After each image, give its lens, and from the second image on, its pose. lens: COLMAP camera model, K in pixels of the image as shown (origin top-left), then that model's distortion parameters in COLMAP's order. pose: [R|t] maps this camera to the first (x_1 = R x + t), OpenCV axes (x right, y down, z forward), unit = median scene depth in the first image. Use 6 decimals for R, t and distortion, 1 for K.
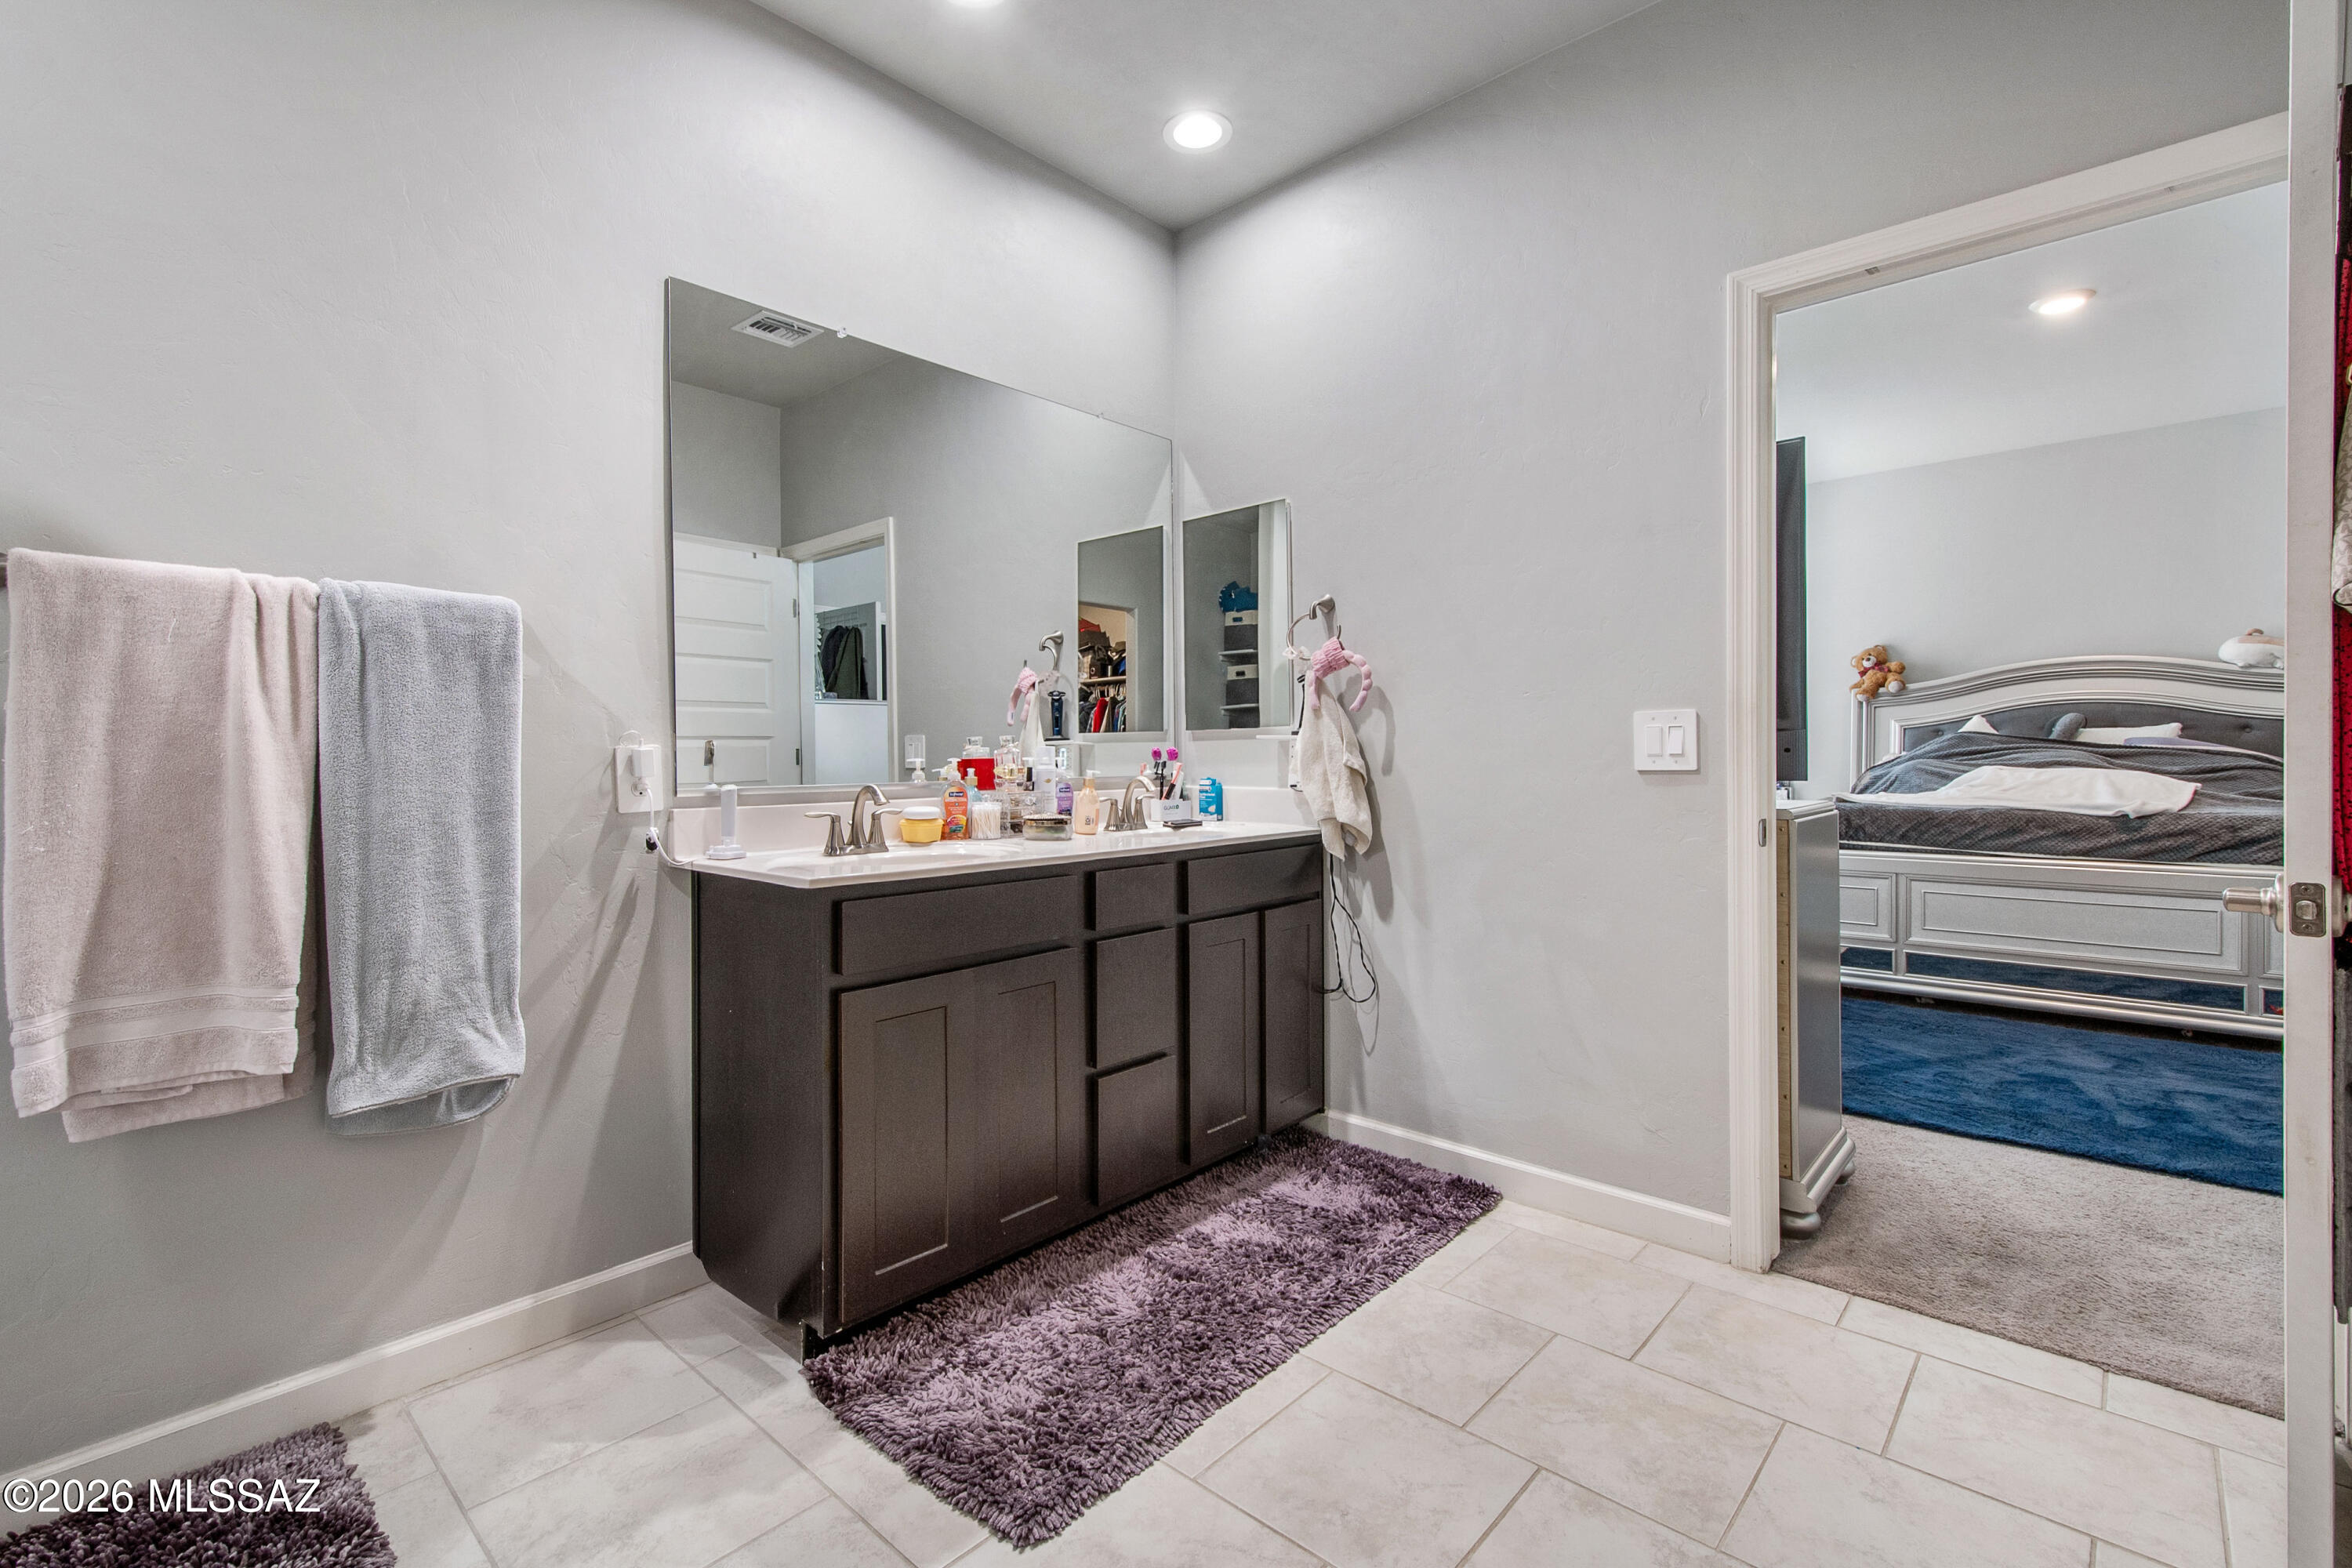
lens RADIAL K [[1028.3, 0, 1174.1], [0, 1028.3, 756.8], [0, 0, 1]] dist [0.006210, -0.001179]
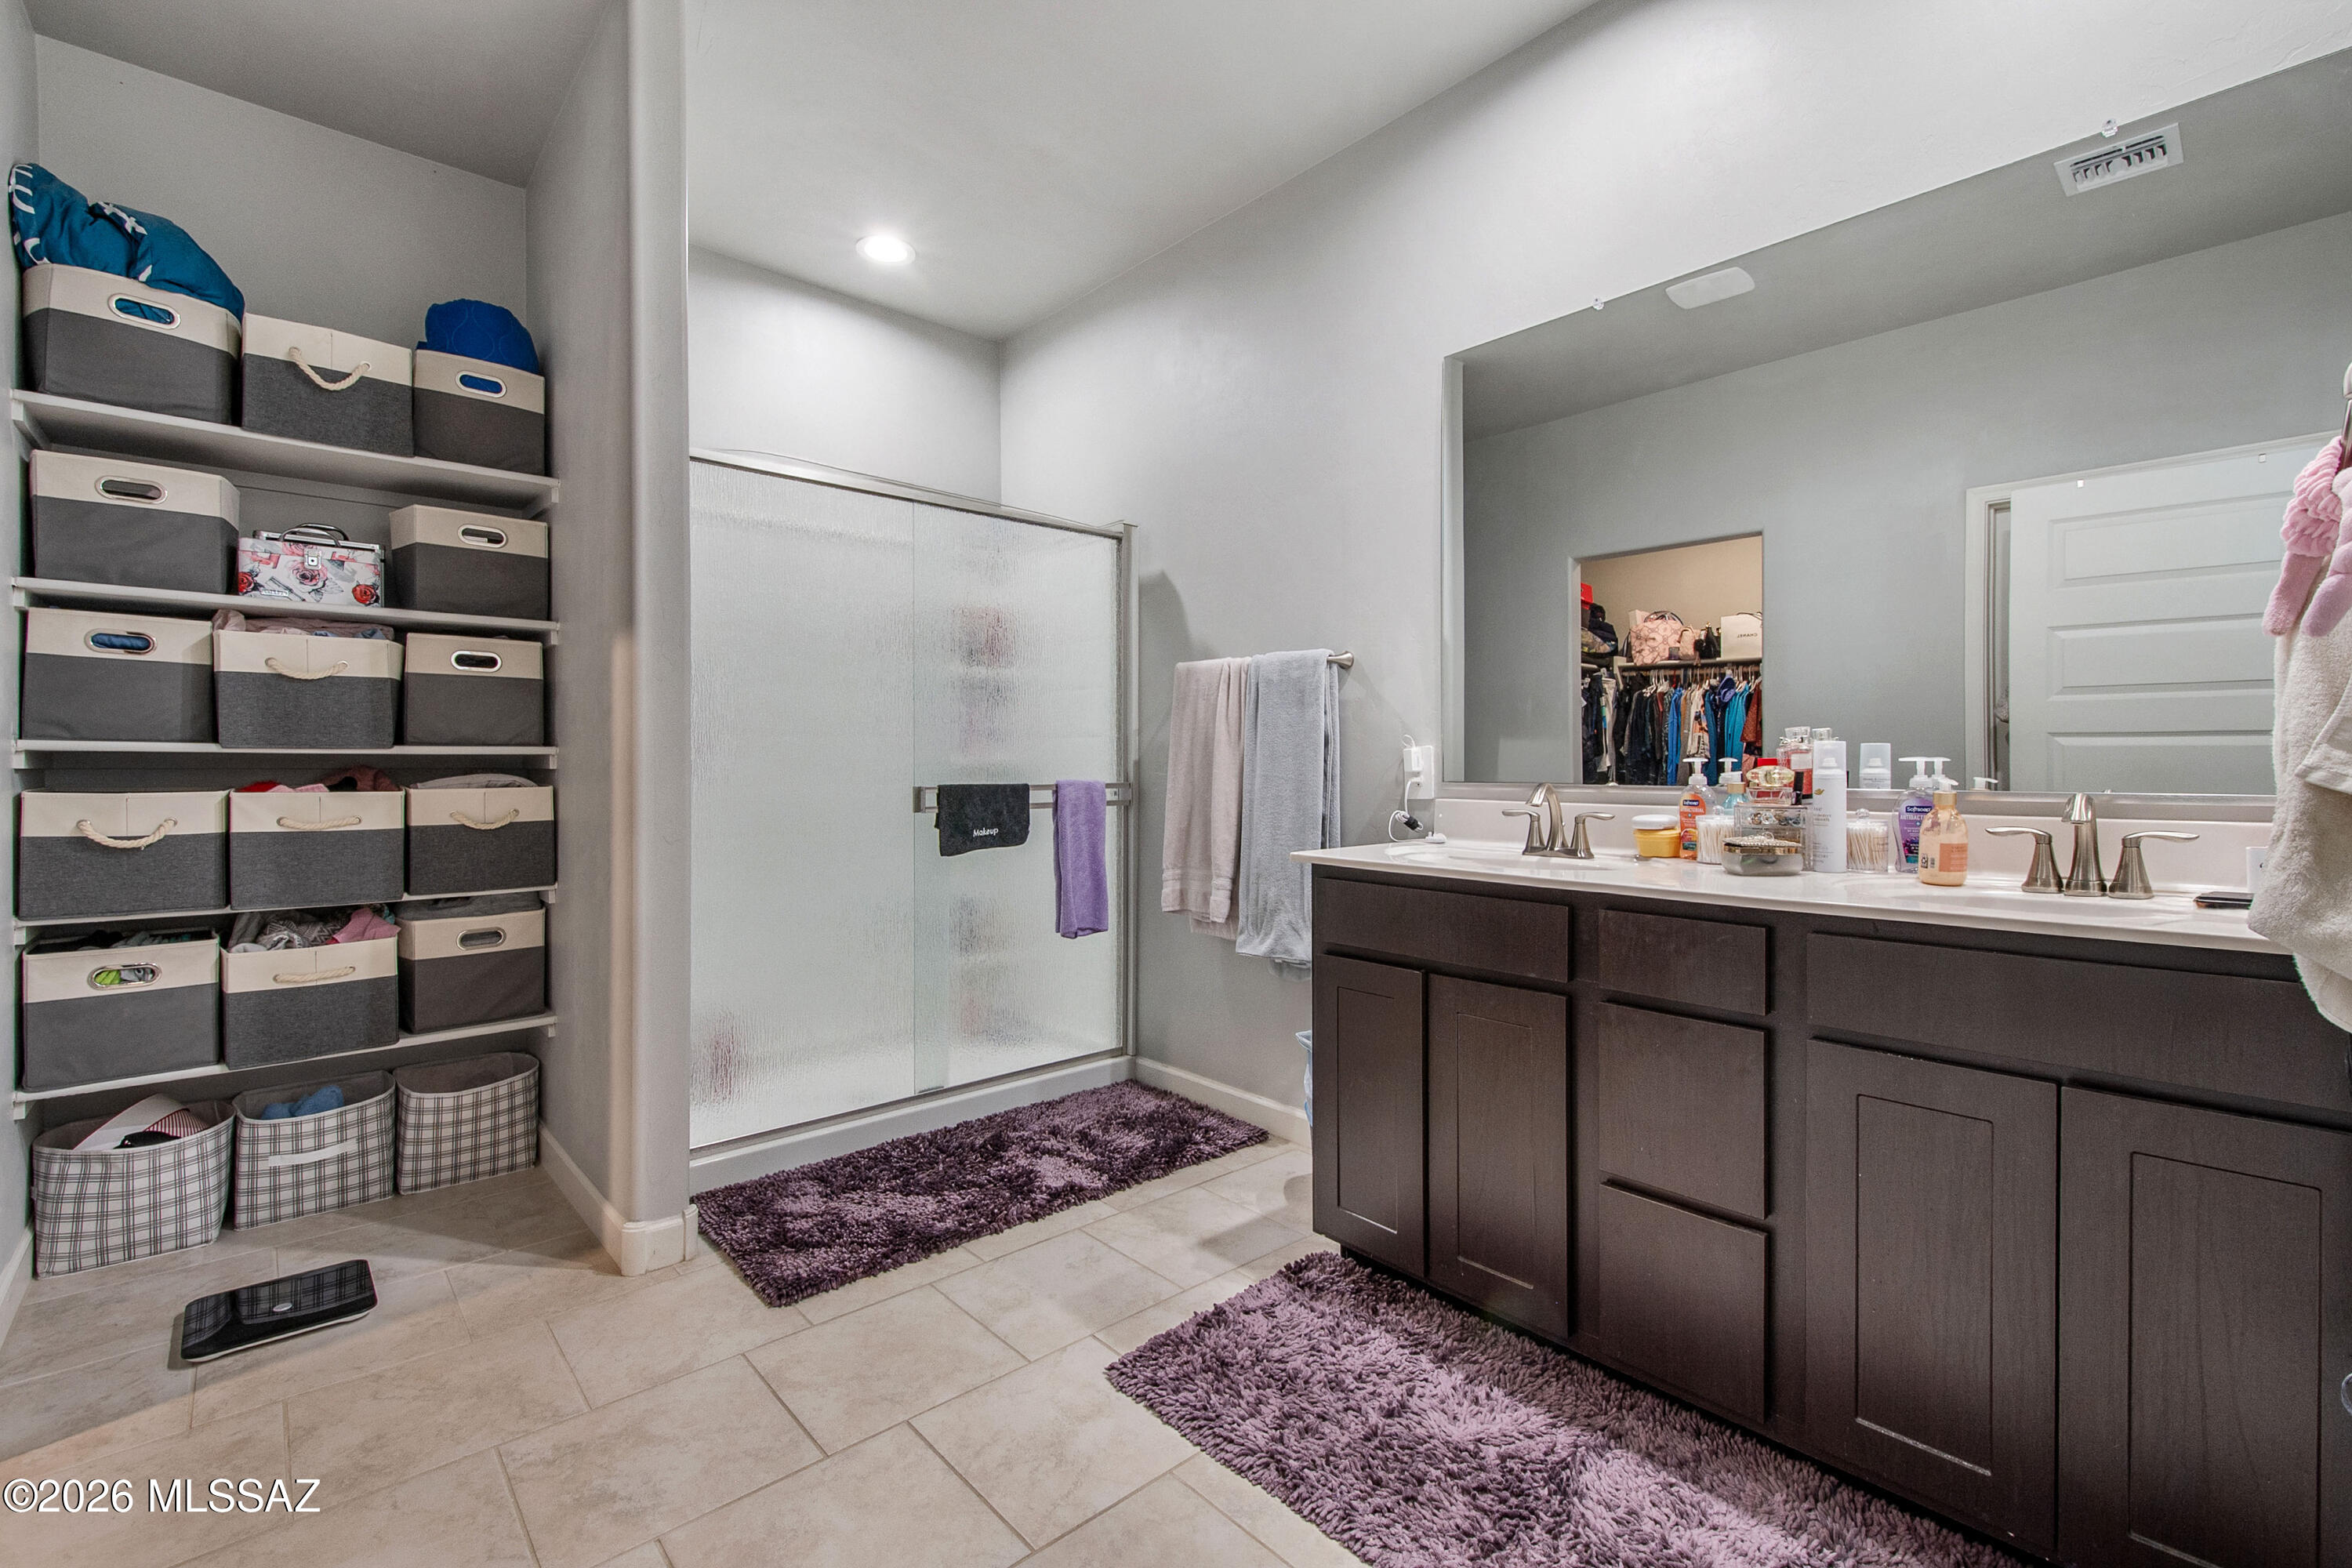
lens RADIAL K [[1010.6, 0, 1184.1], [0, 1010.6, 746.9], [0, 0, 1]] dist [-0.000473, -0.000310]
pose [[-0.090223, -0.004215, -0.995913, 0.675298], [0.007437, 0.999960, -0.004906, -0.007364], [0.995894, -0.007850, -0.090188, 0.738136]]
